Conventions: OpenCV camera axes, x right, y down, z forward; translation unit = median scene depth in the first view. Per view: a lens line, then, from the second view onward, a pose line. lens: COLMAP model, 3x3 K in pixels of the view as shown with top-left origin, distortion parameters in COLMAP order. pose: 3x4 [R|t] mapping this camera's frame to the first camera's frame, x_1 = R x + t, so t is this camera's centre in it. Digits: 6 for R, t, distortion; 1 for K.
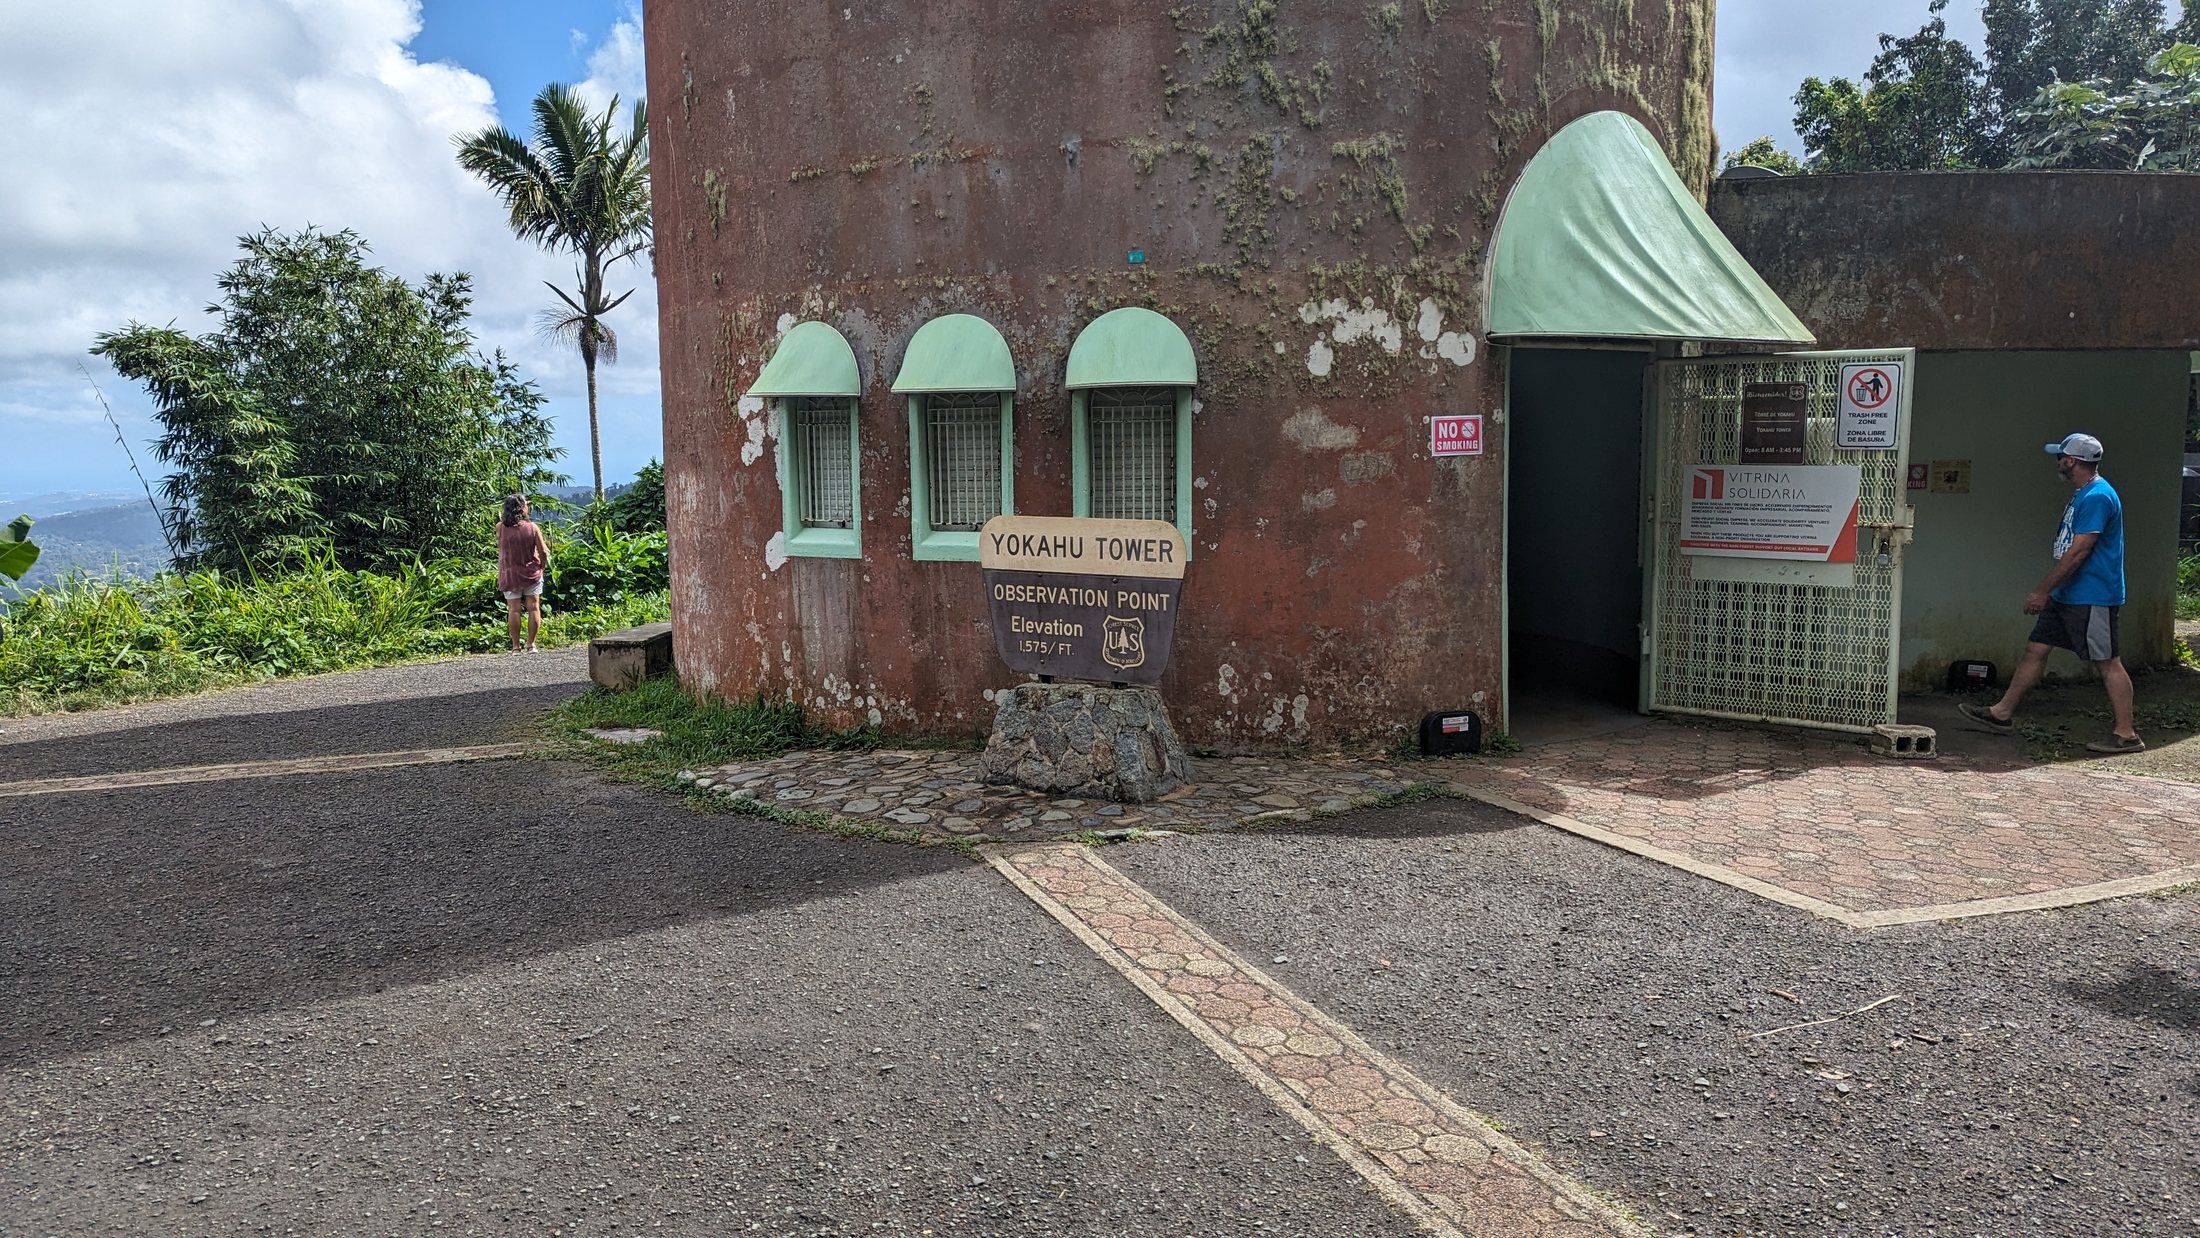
lens RADIAL K [[1530.8, 0, 1100.7], [0, 1530.8, 630.2], [0, 0, 1]] dist [0.044680, -0.000424]
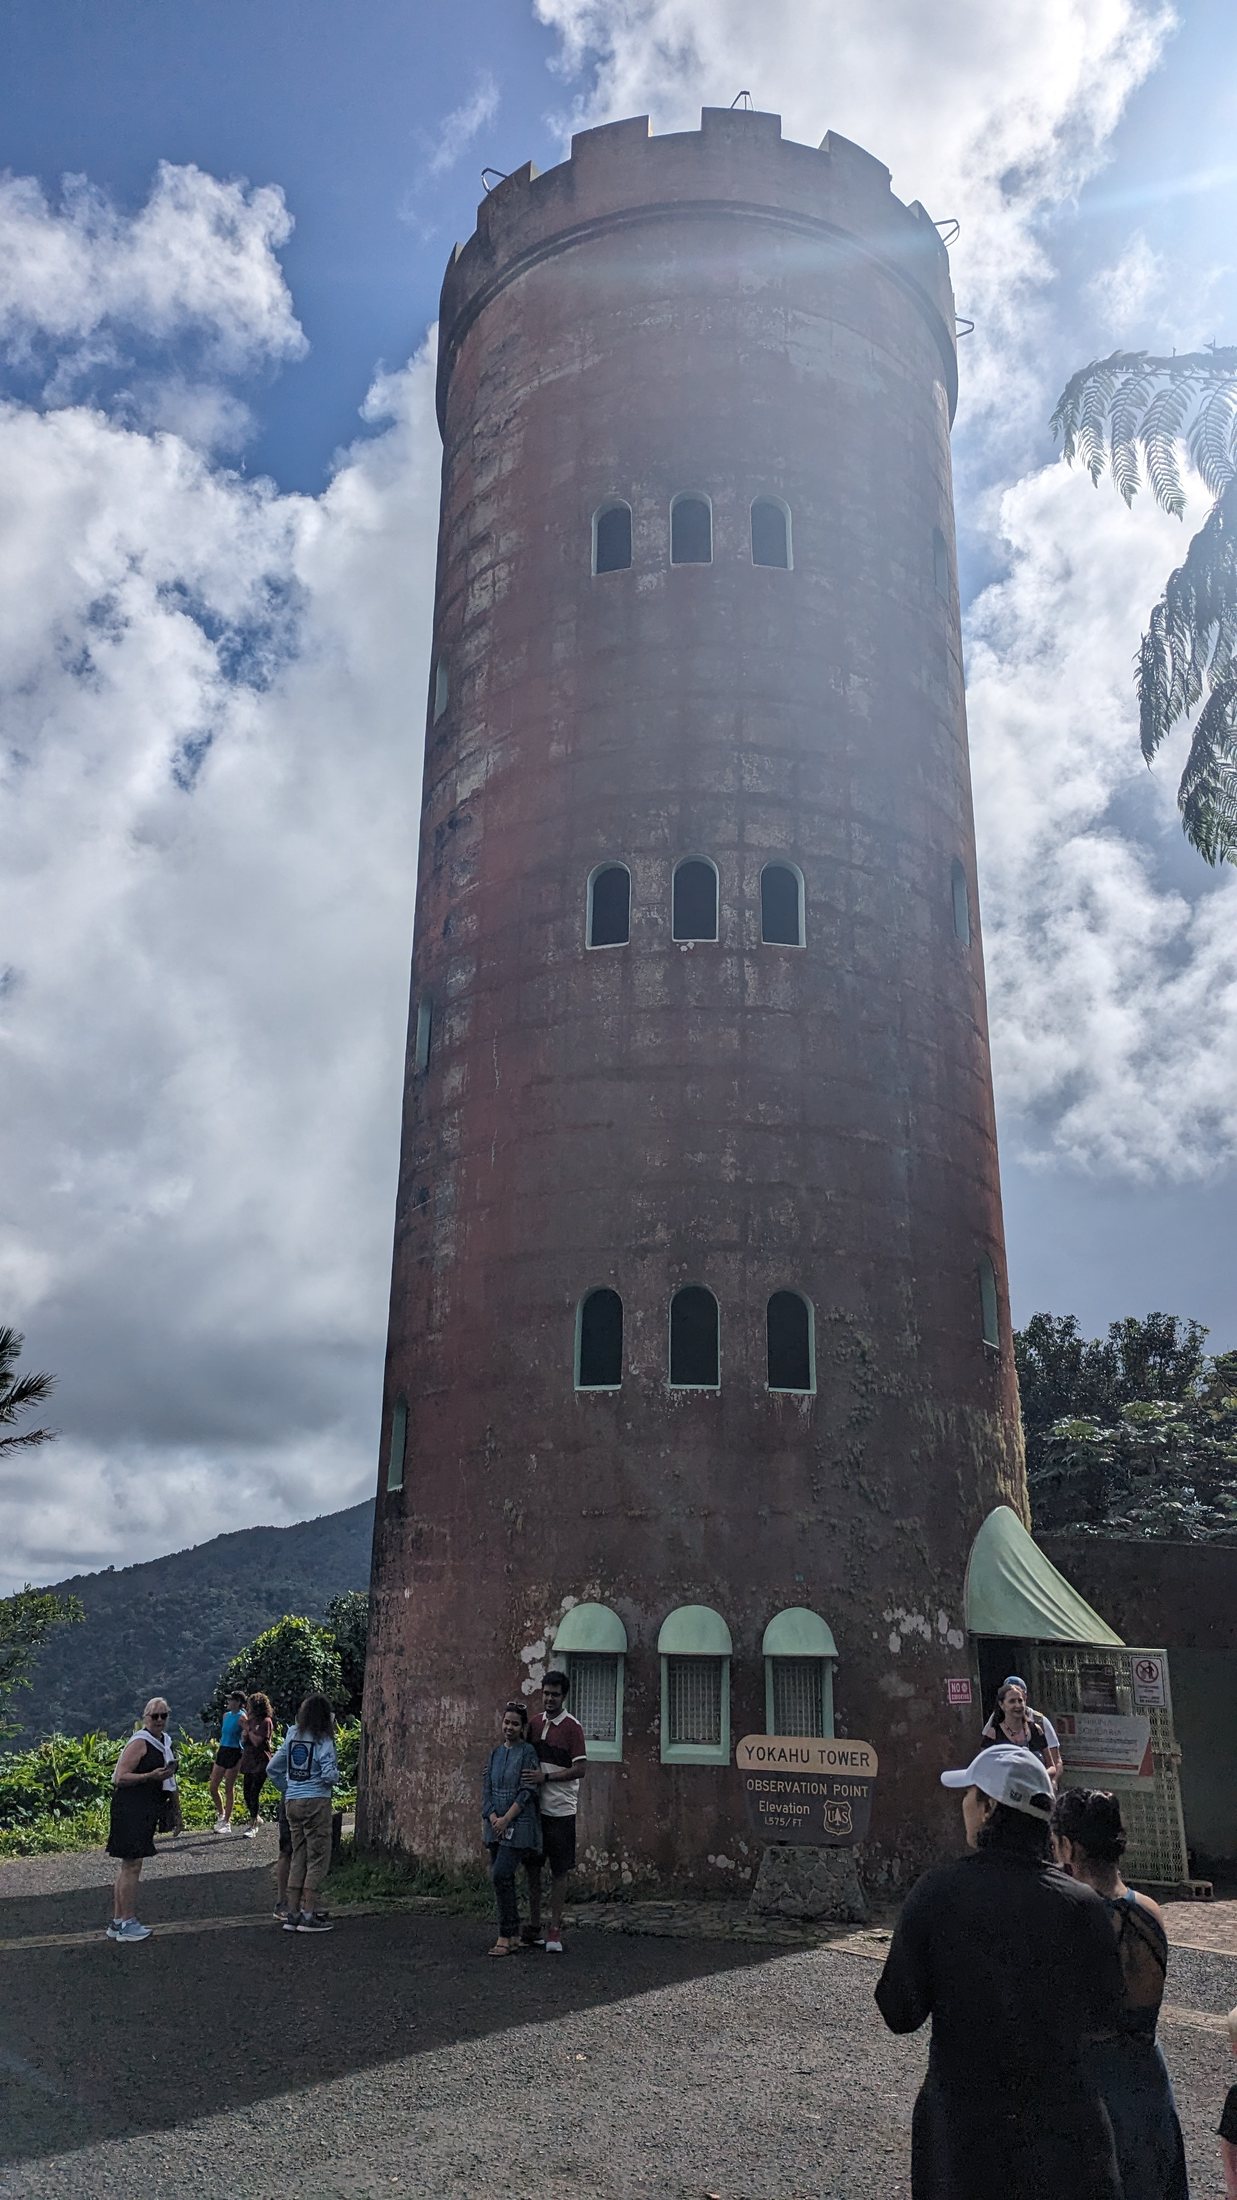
lens RADIAL K [[1530.8, 0, 615.3], [0, 1530.8, 1098.8], [0, 0, 1]] dist [0.044680, -0.000424]
pose [[0.946370, 0.138622, 0.291837, -0.759020], [0.005619, 0.896079, -0.443858, 0.048948], [-0.323037, 0.421694, 0.847243, -0.664554]]
